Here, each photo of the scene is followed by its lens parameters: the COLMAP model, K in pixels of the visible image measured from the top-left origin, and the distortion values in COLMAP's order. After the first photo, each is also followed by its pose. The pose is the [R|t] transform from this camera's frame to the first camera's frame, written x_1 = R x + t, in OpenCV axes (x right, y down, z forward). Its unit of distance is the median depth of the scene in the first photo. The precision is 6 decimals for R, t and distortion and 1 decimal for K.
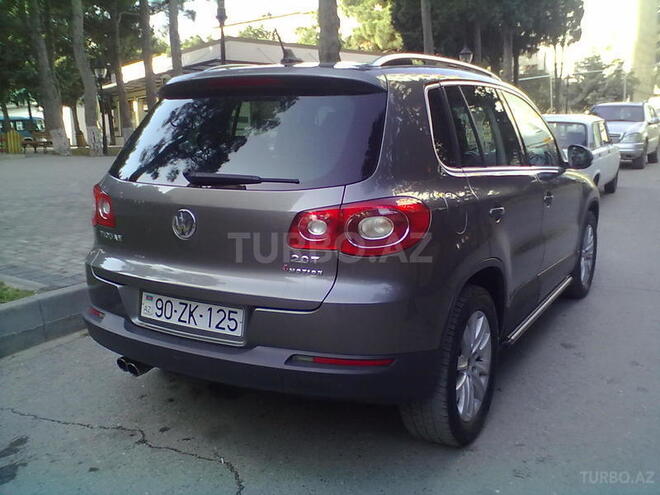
lens RADIAL K [[583.6, 0, 328.2], [0, 583.6, 234.6], [0, 0, 1]] dist [0.099113, -0.002311]
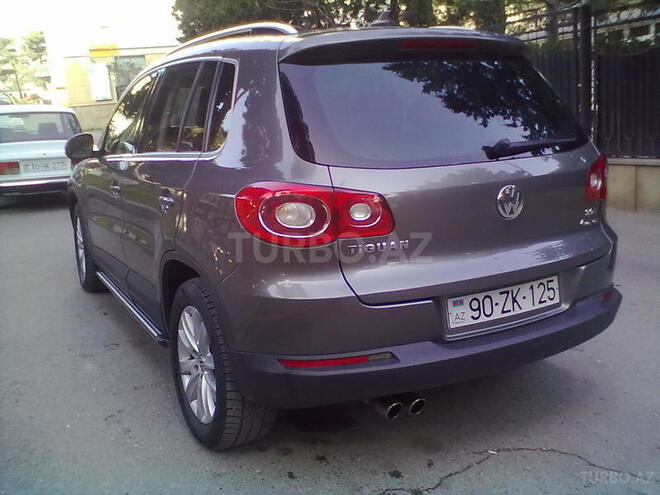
lens RADIAL K [[592.2, 0, 341.4], [0, 592.2, 245.2], [0, 0, 1]] dist [0.070557, -0.012754]
pose [[0.527443, -0.204286, 0.824665, -1.118641], [0.181474, 0.975349, 0.125546, -0.111294], [-0.829983, 0.083437, 0.551513, 0.709795]]
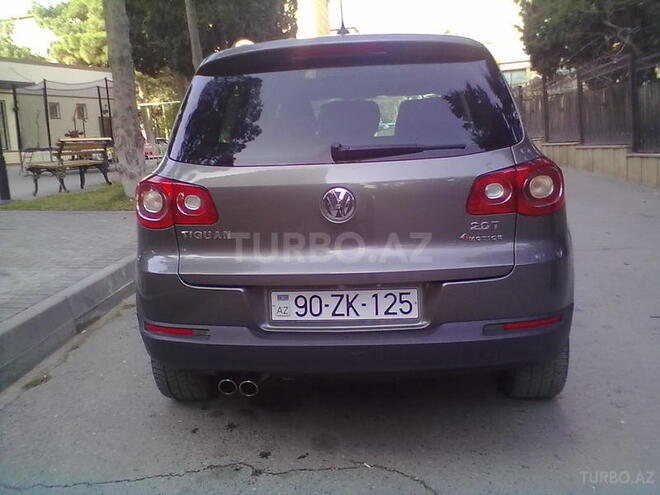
lens RADIAL K [[594.3, 0, 330.0], [0, 594.3, 247.5], [0, 0, 1]] dist [0.112050, -0.001696]
pose [[0.905650, -0.113071, 0.408672, -0.622764], [0.115384, 0.993138, 0.019082, 0.027821], [-0.408025, 0.029872, 0.912482, 0.184154]]
